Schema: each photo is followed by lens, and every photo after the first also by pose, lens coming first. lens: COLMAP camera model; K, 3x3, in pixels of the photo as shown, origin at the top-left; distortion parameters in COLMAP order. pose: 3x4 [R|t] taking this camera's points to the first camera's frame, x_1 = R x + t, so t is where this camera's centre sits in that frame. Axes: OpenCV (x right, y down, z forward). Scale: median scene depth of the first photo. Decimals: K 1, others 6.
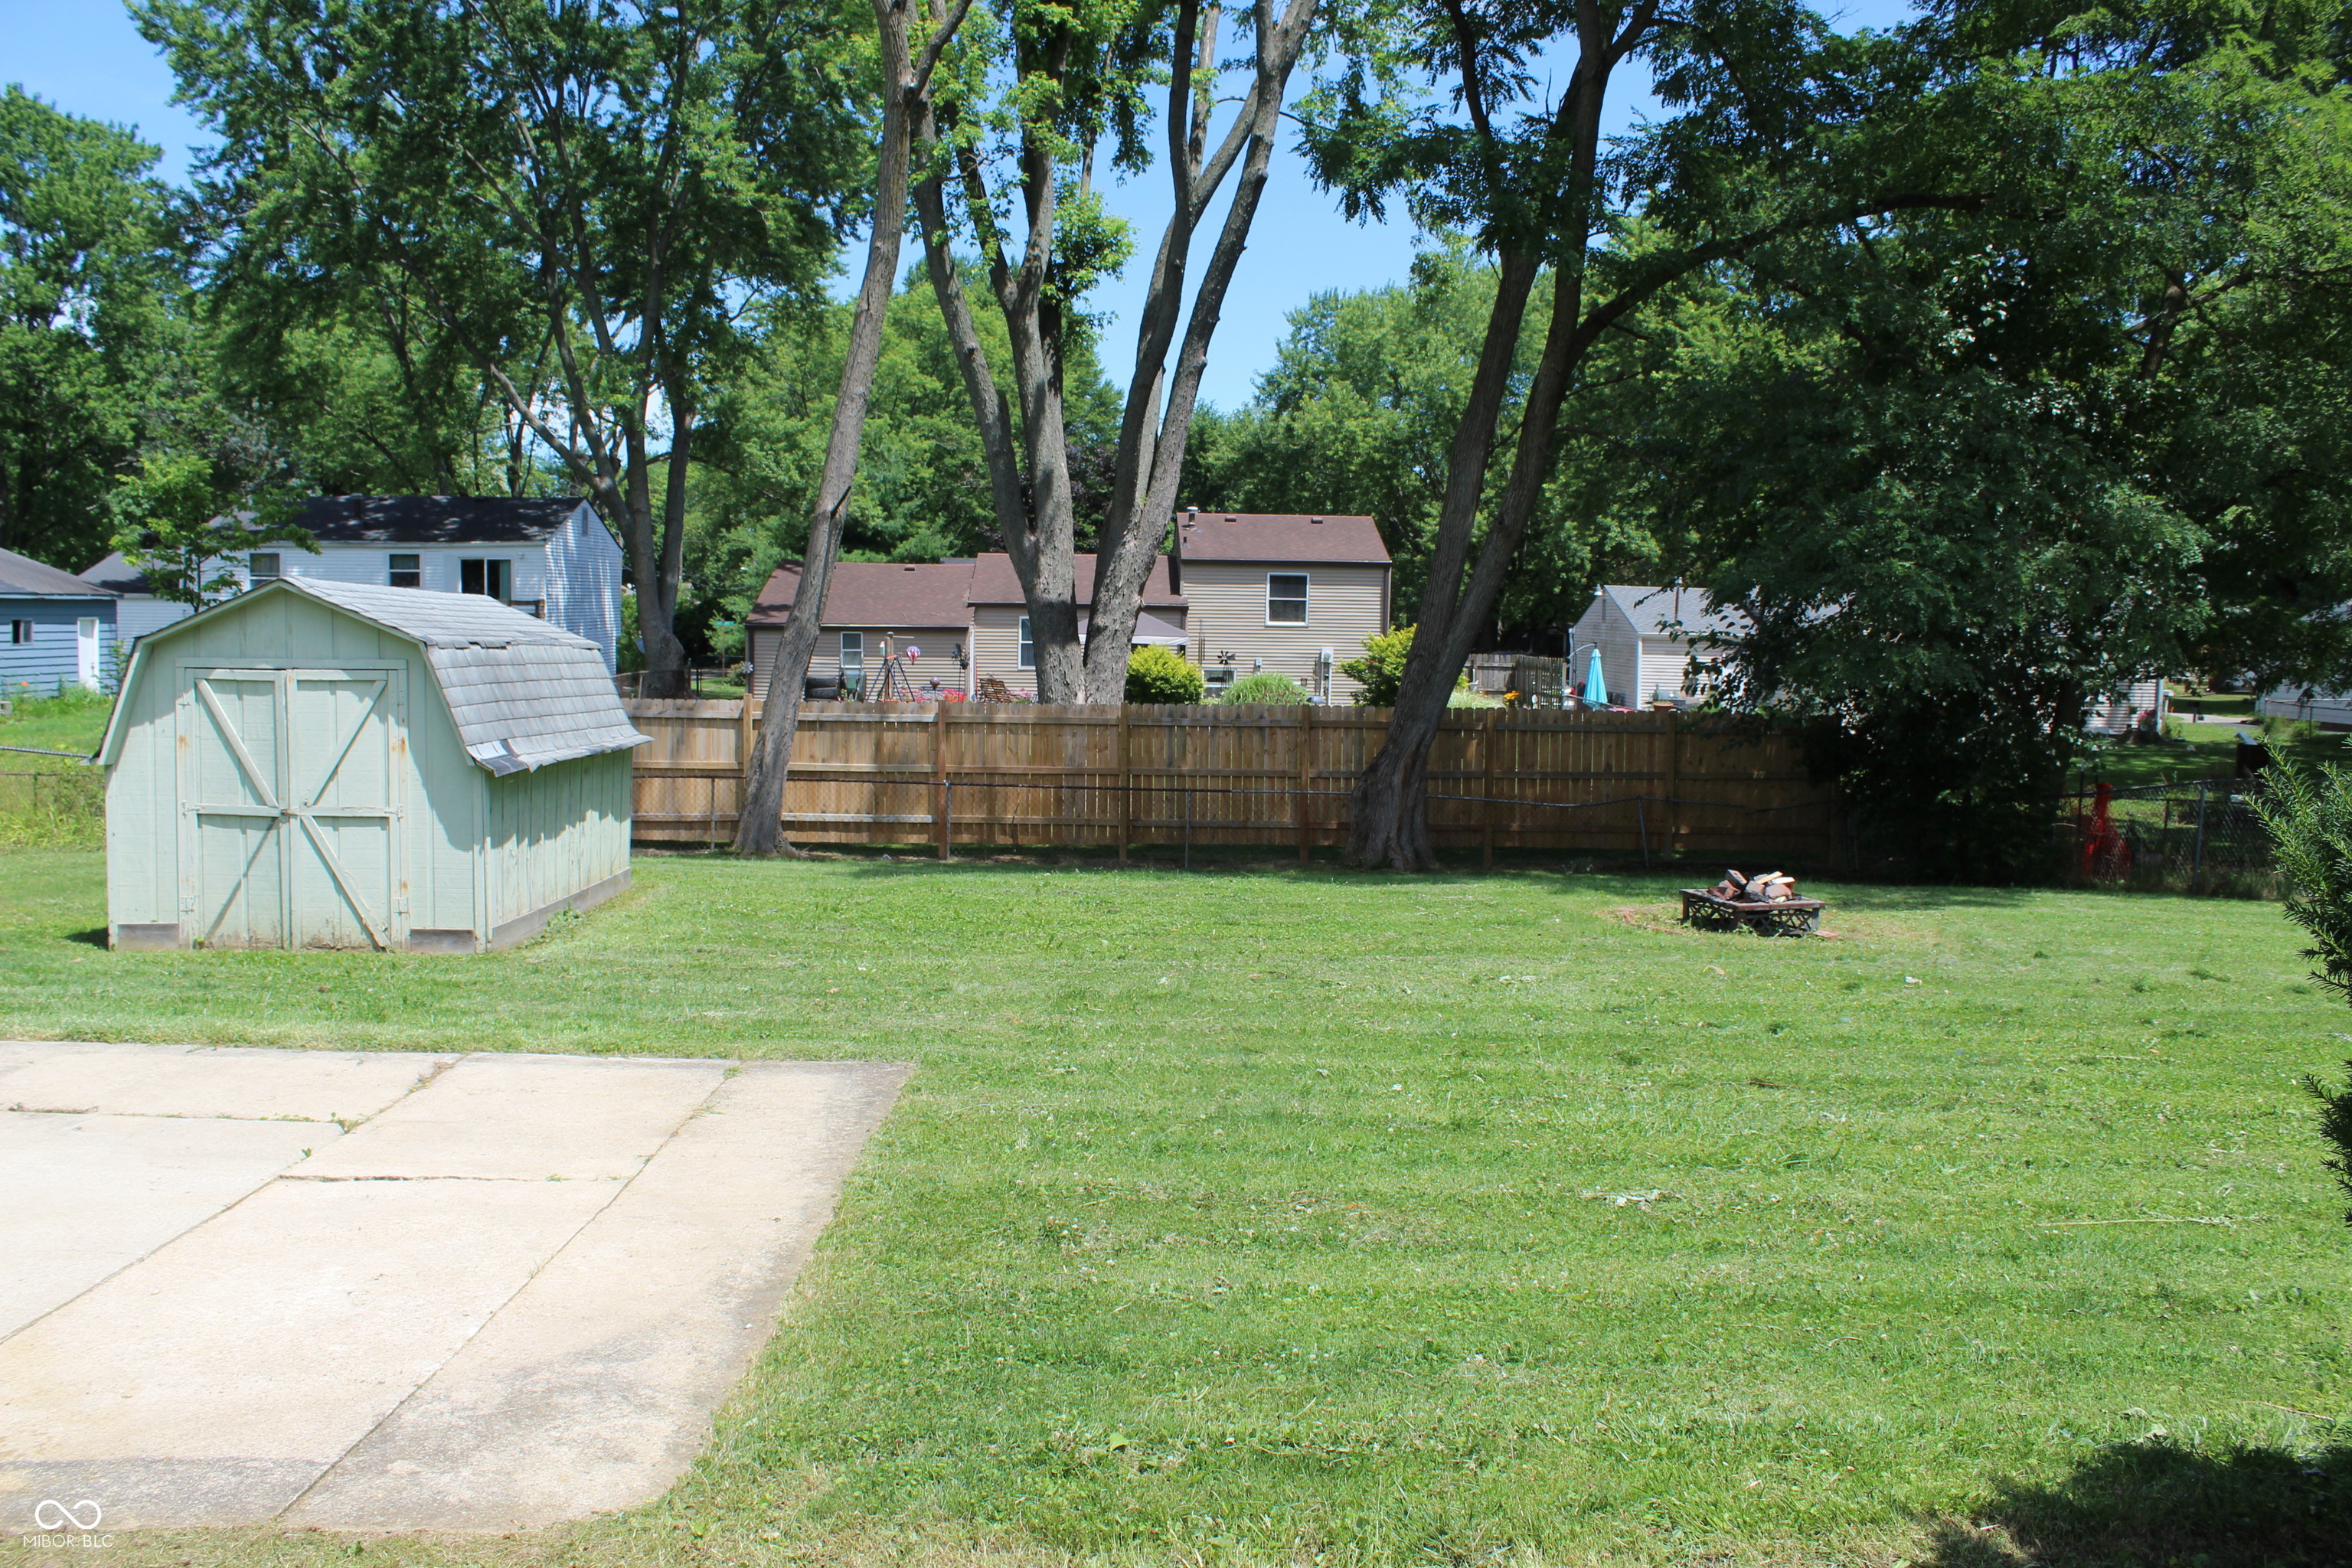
lens RADIAL K [[1945.9, 0, 1176.7], [0, 1945.9, 855.7], [0, 0, 1]] dist [-0.174491, 0.124007]
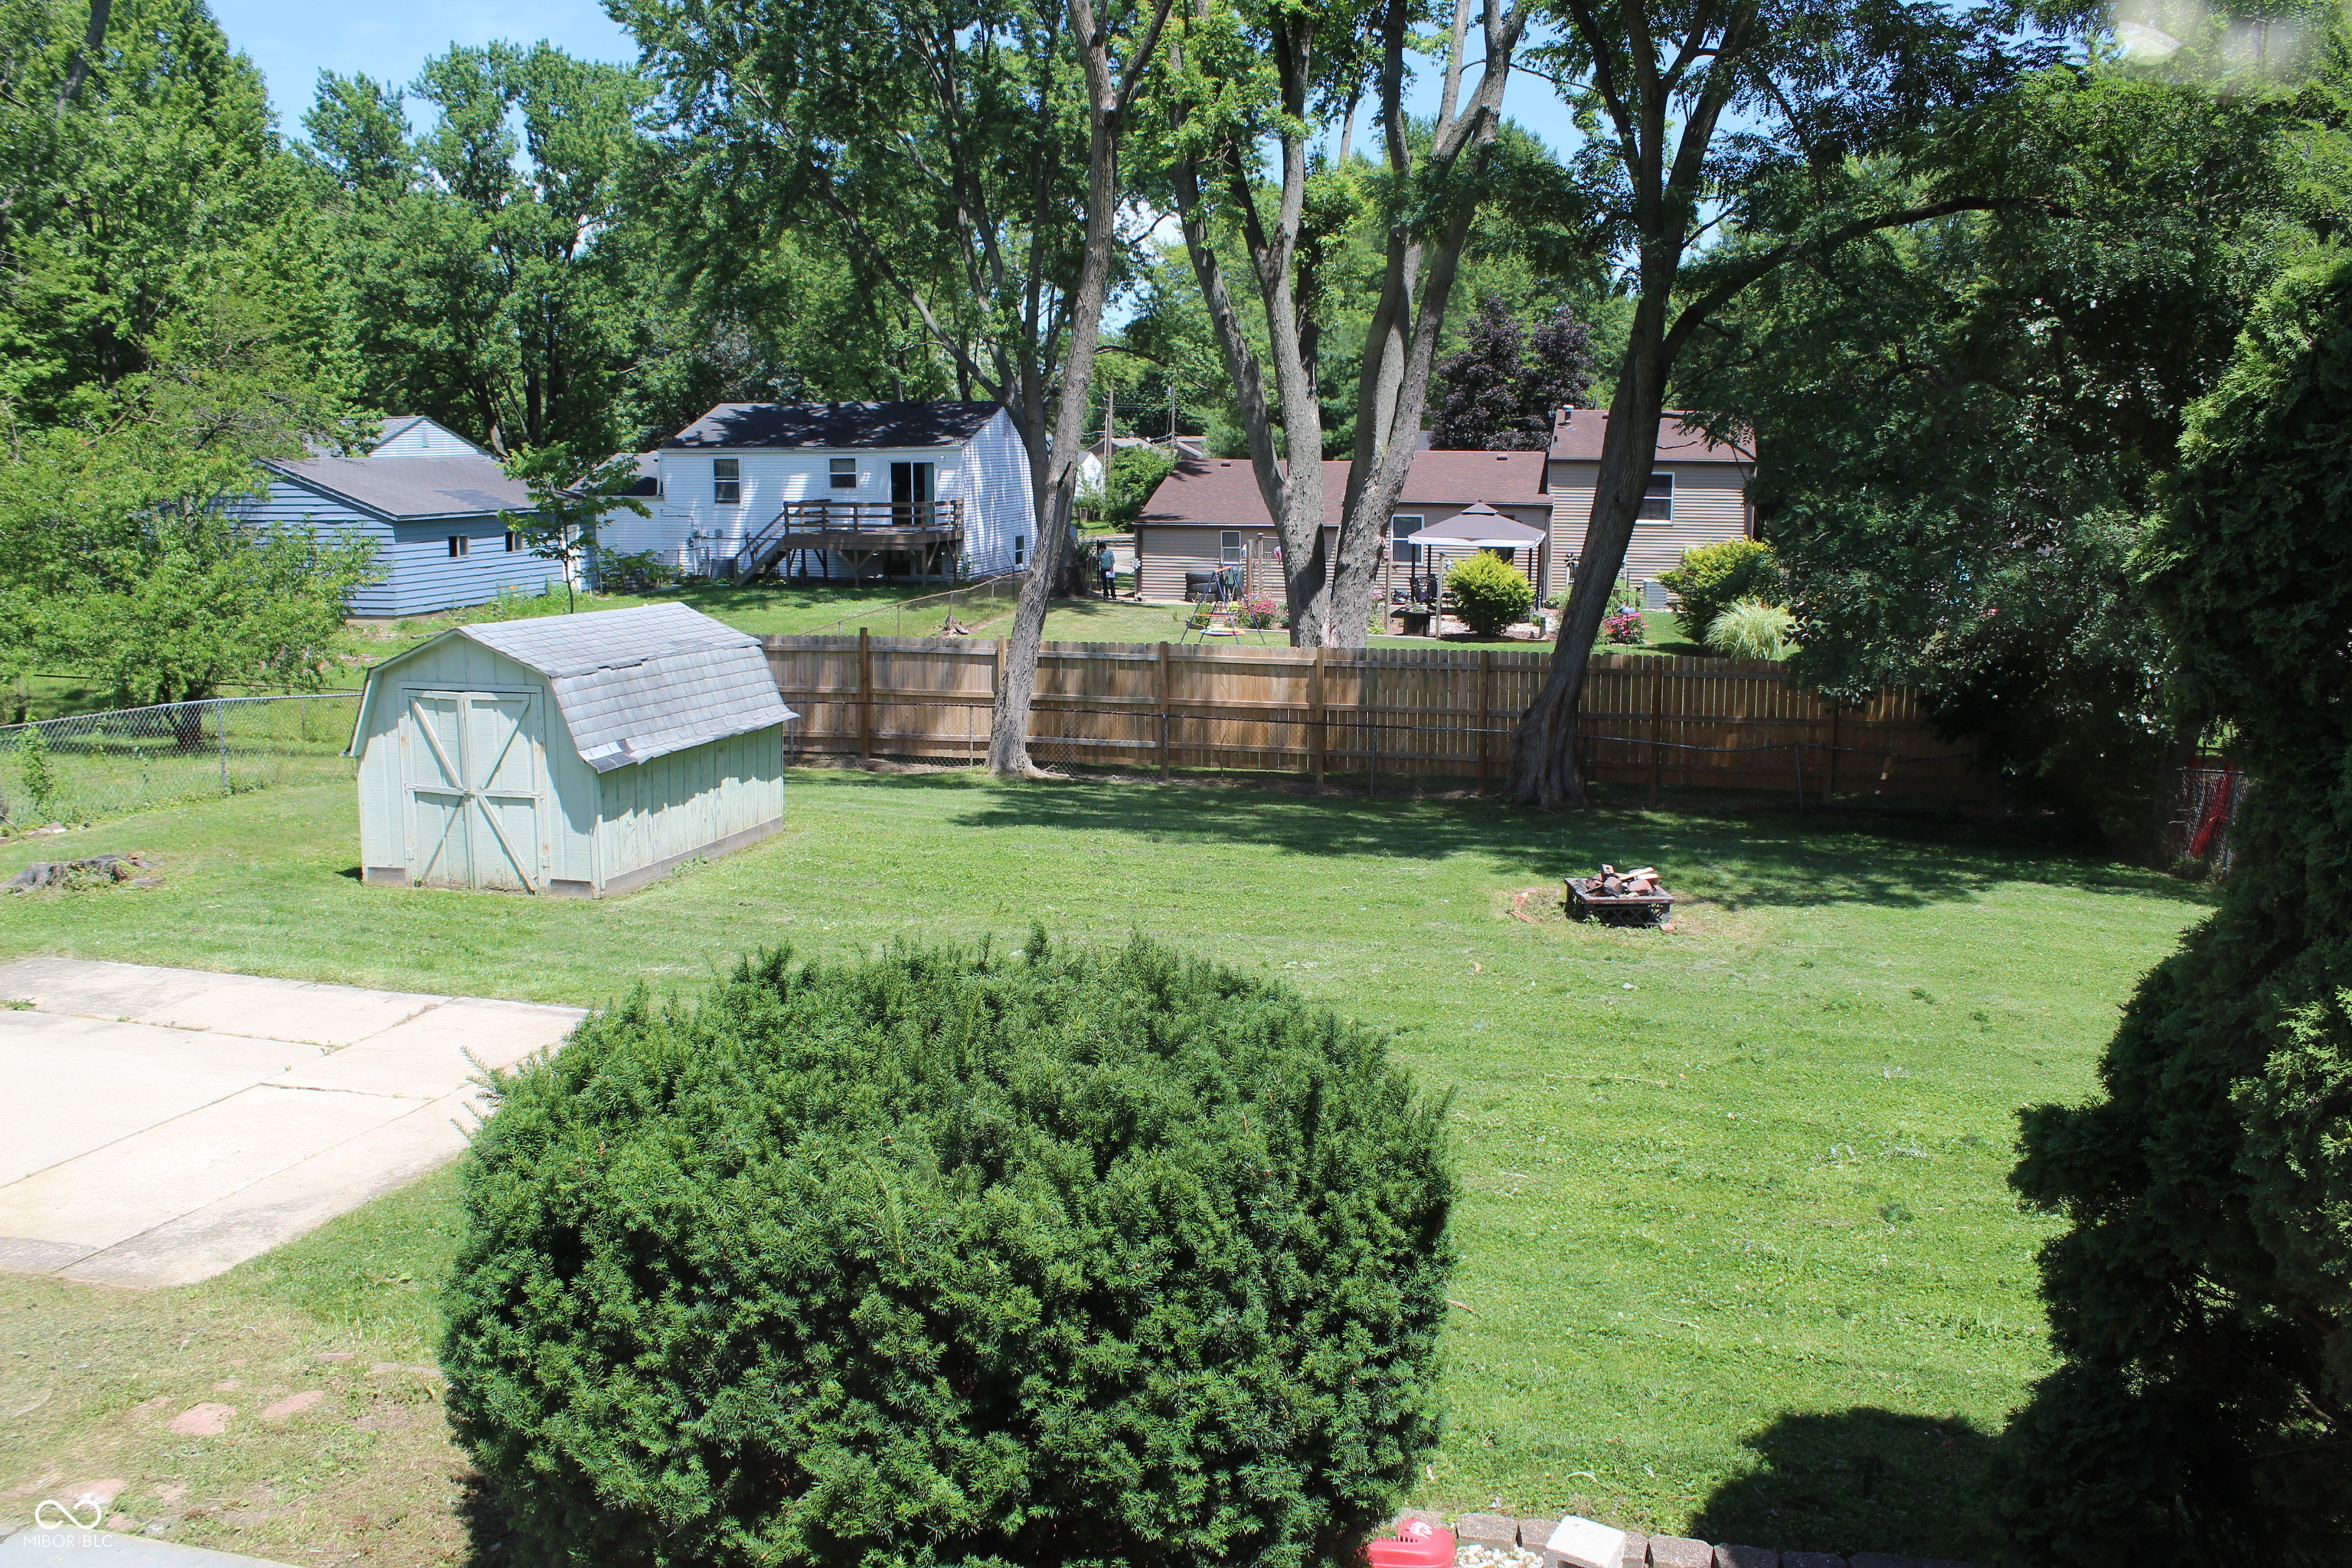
lens RADIAL K [[1979.7, 0, 1176.0], [0, 1979.7, 784.0], [0, 0, 1]] dist [-0.179975, 0.223461]
pose [[0.958358, 0.033122, -0.283641, 0.198761], [-0.019634, 0.998543, 0.050265, -0.050646], [0.284893, -0.042603, 0.957612, -0.106496]]
